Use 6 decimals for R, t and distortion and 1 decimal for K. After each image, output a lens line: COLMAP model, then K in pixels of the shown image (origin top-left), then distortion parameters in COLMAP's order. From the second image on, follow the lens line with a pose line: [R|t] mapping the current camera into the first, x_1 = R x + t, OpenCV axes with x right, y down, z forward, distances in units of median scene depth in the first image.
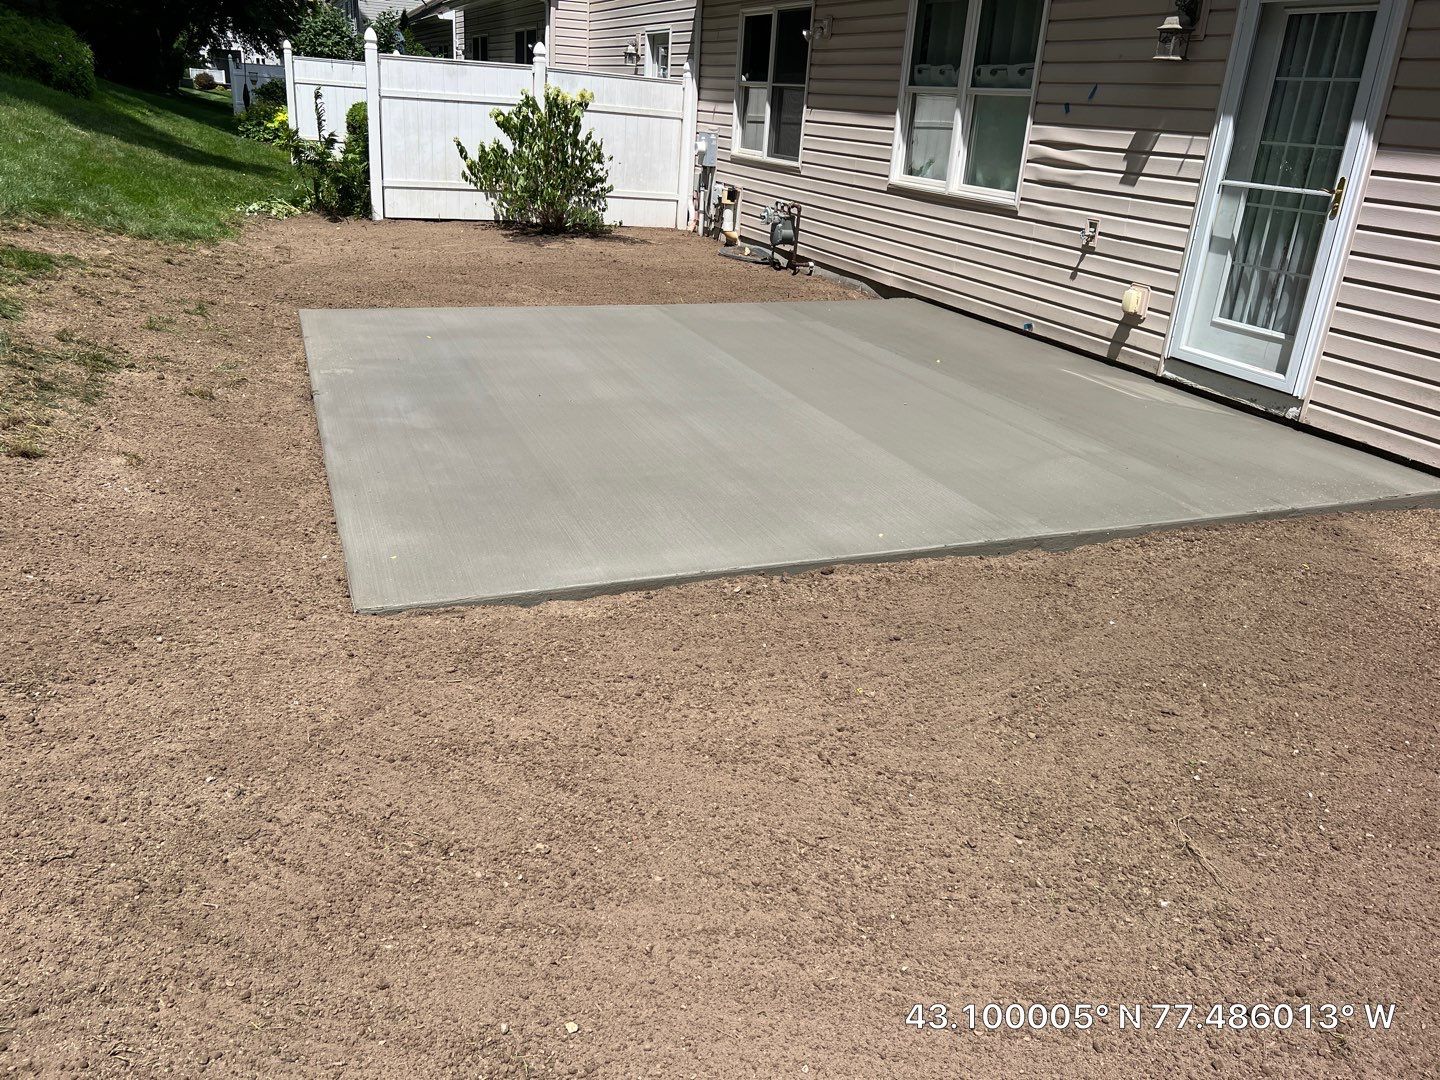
lens RADIAL K [[1110.0, 0, 710.7], [0, 1110.0, 526.7], [0, 0, 1]] dist [0.014821, -0.019142]
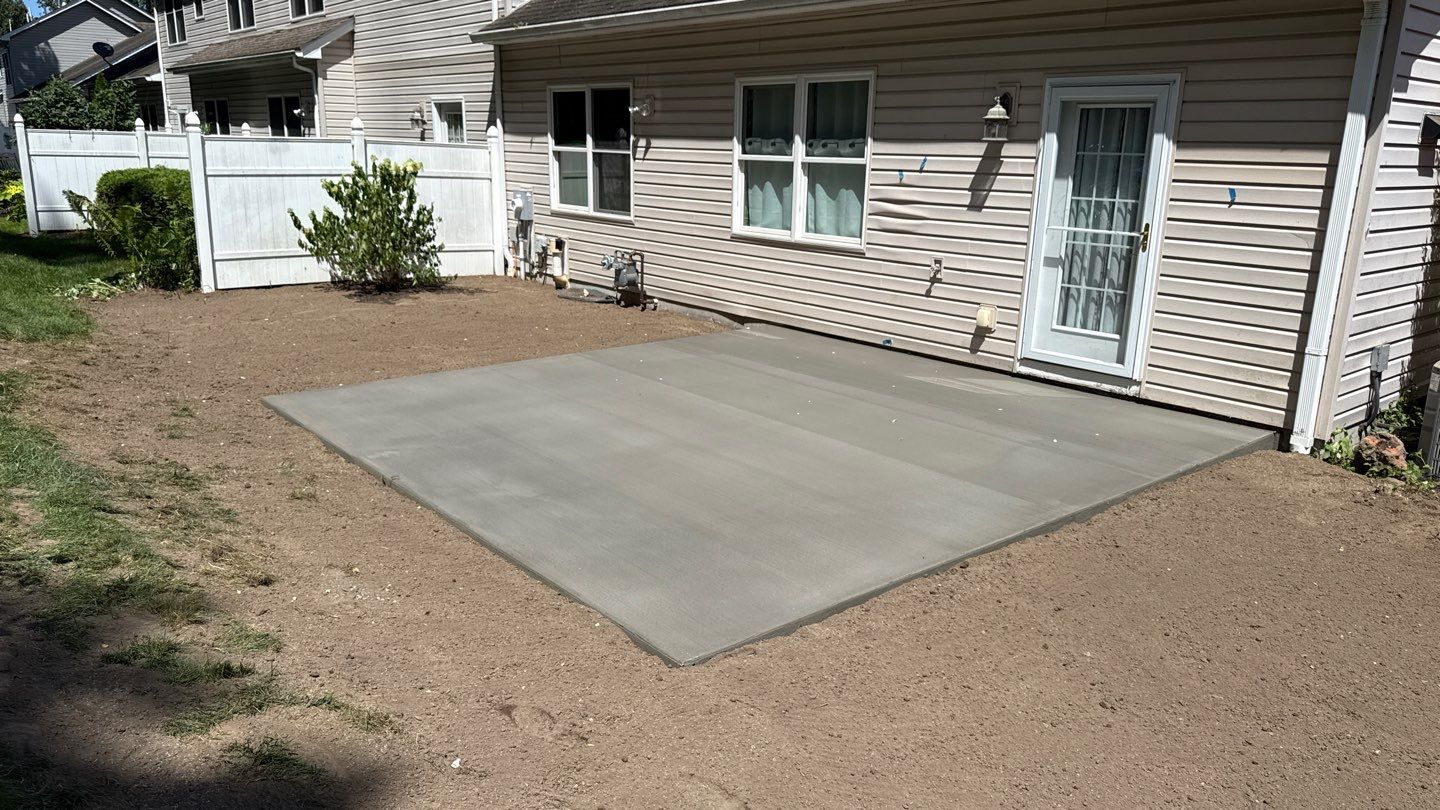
lens RADIAL K [[1027.2, 0, 724.2], [0, 1027.2, 415.0], [0, 0, 1]] dist [0.055095, -0.067855]
pose [[0.944317, -0.122206, 0.305502, -0.262837], [0.150240, 0.986175, -0.069910, -0.047030], [-0.292735, 0.111916, 0.949622, -0.039425]]
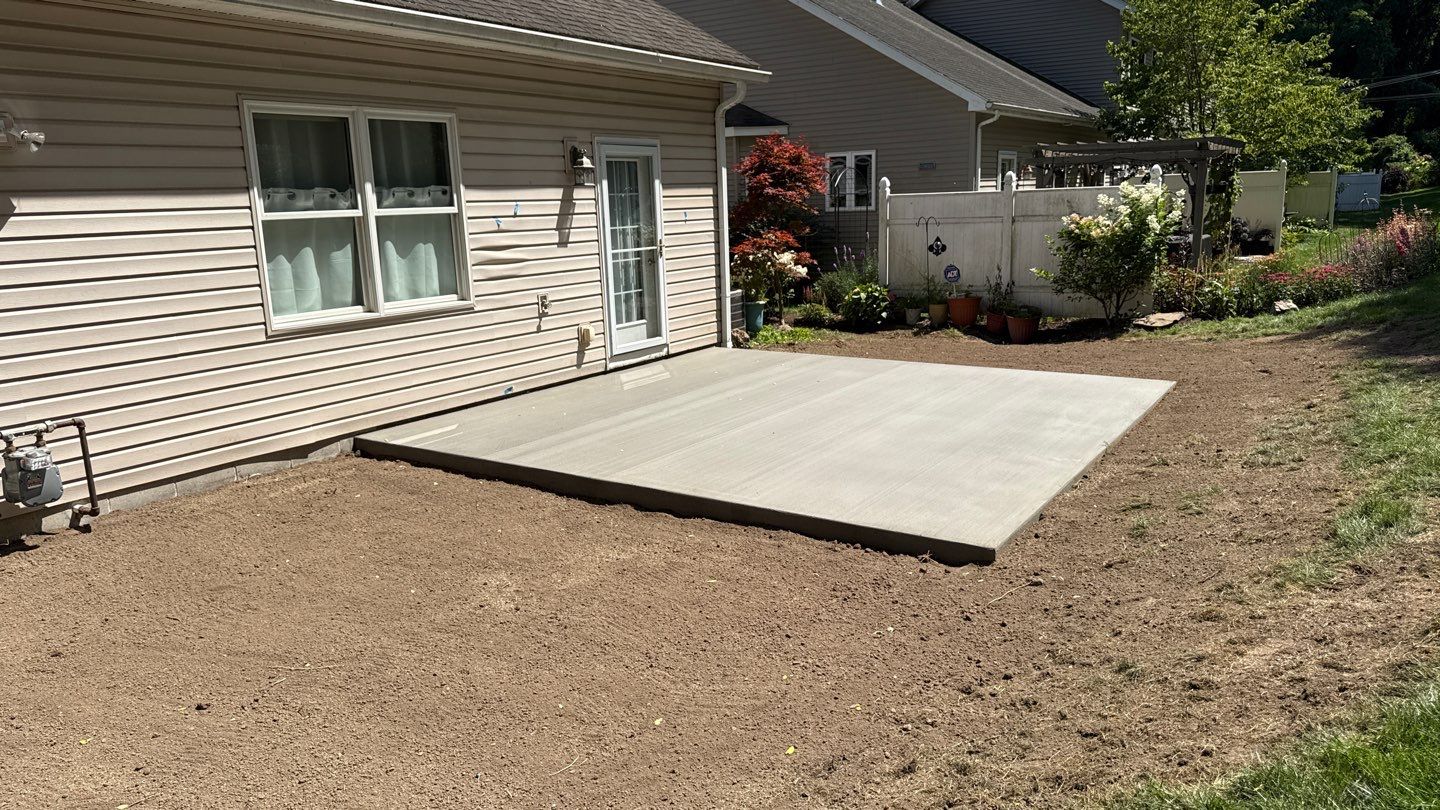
lens RADIAL K [[1027.2, 0, 721.8], [0, 1027.2, 414.8], [0, 0, 1]] dist [0.055095, -0.067855]
pose [[-0.592451, -0.208779, 0.778083, -0.777030], [0.281425, 0.851350, 0.442721, -0.619671], [-0.754852, 0.481263, -0.445628, 1.400653]]
